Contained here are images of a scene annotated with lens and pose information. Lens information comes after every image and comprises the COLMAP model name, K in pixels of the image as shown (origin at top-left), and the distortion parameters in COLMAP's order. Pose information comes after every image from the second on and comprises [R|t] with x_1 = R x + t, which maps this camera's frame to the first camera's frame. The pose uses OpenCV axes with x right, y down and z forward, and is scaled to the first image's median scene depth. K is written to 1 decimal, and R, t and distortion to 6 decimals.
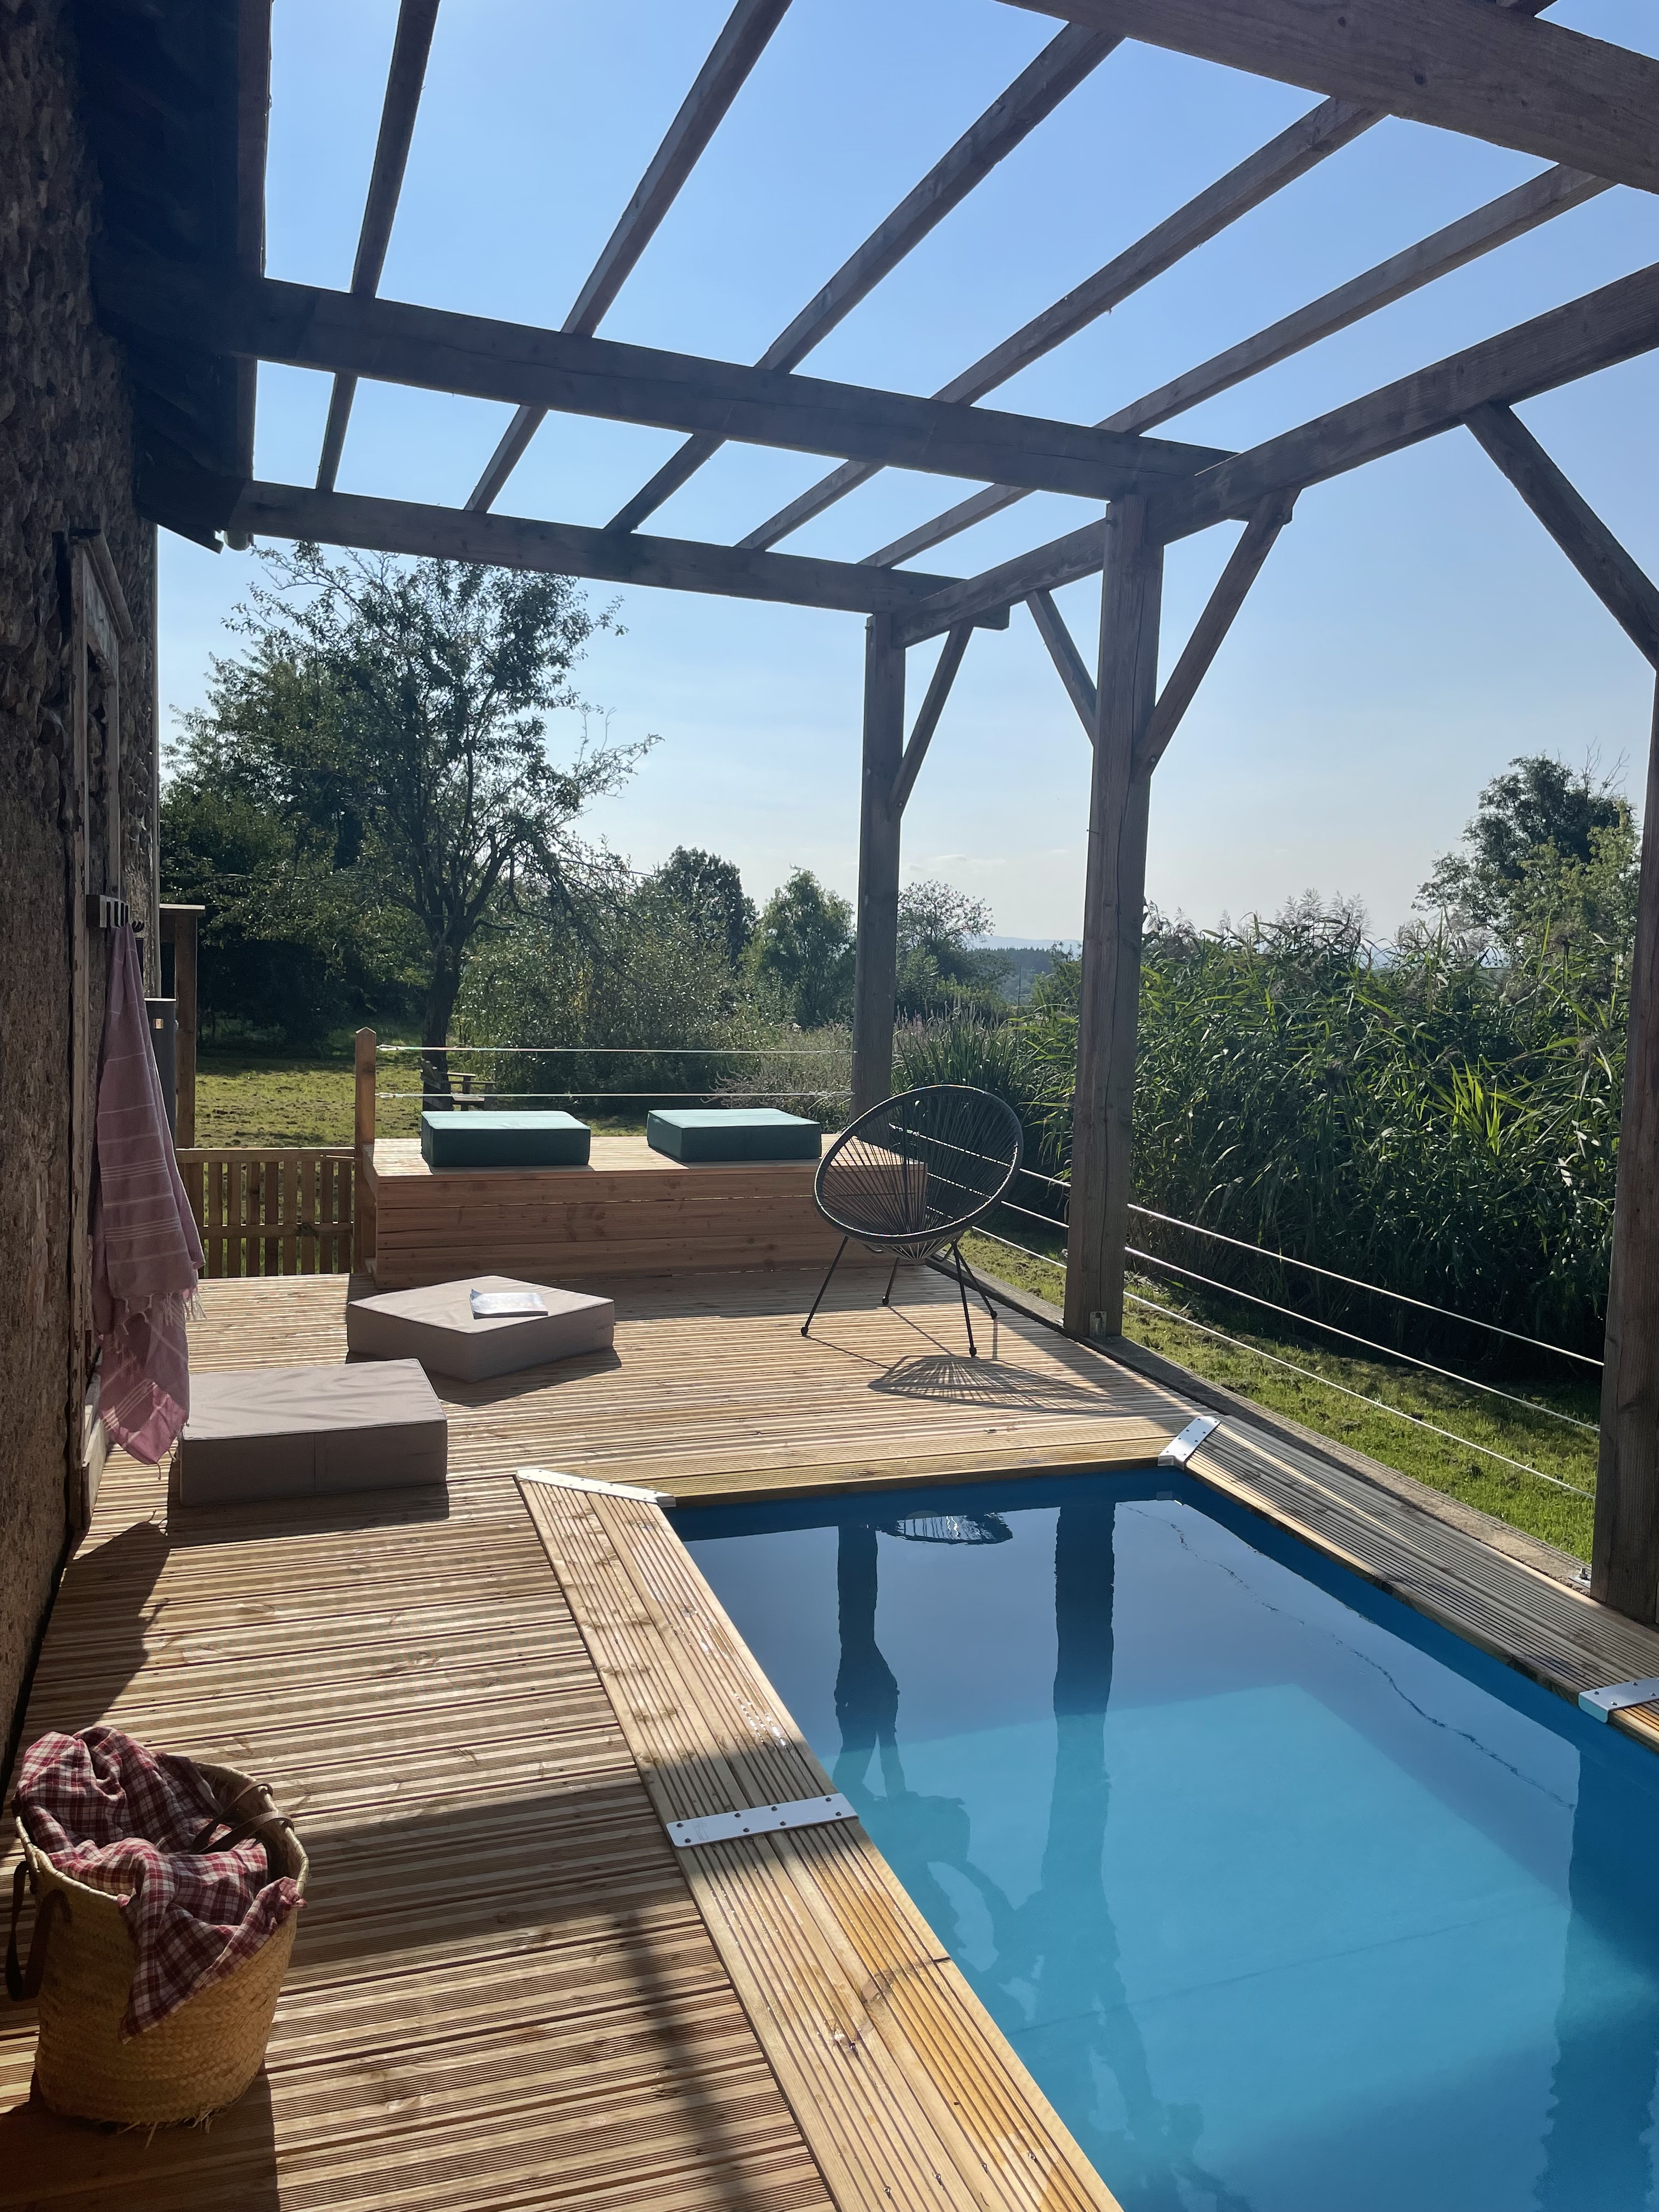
lens RADIAL K [[1574.7, 0, 834.9], [0, 1574.7, 1085.0], [0, 0, 1]] dist [0.089073, -0.101825]
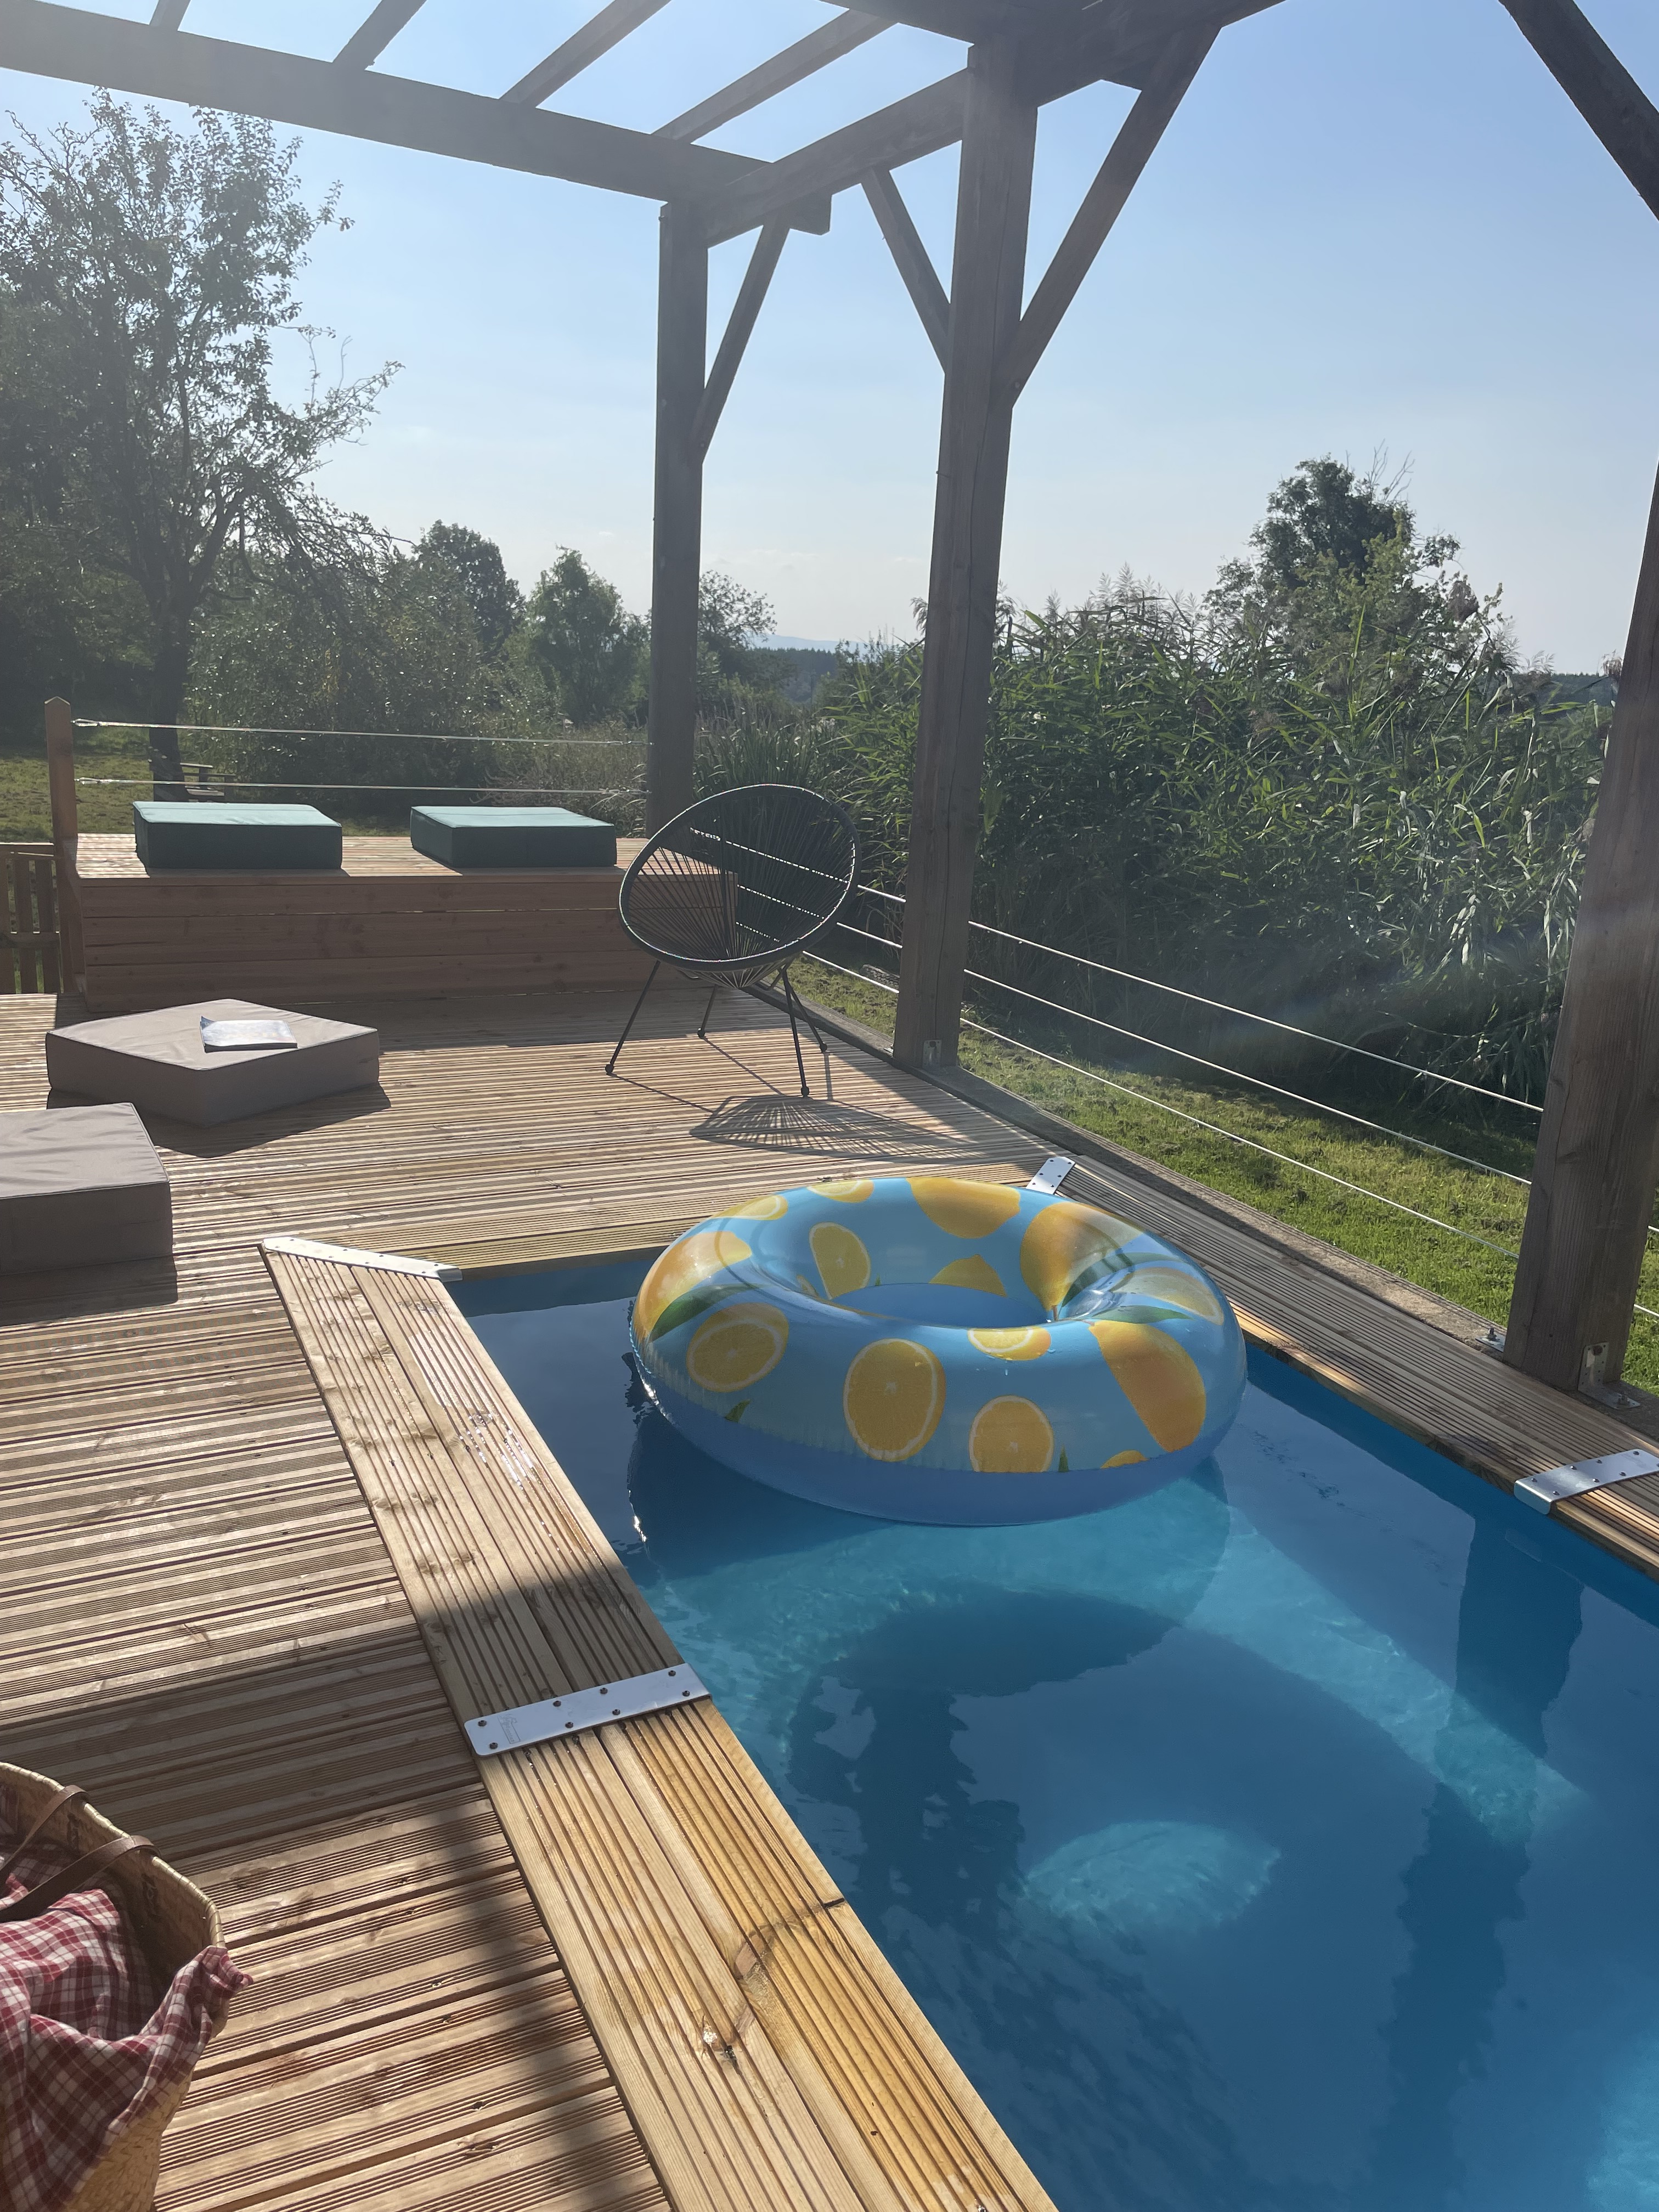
lens RADIAL K [[1574.7, 0, 834.9], [0, 1574.7, 1085.0], [0, 0, 1]] dist [0.089073, -0.101825]
pose [[0.990213, -0.008851, 0.139283, -0.016515], [-0.016713, 0.983285, 0.181303, 0.006756], [-0.138560, -0.181856, 0.973514, 0.139805]]
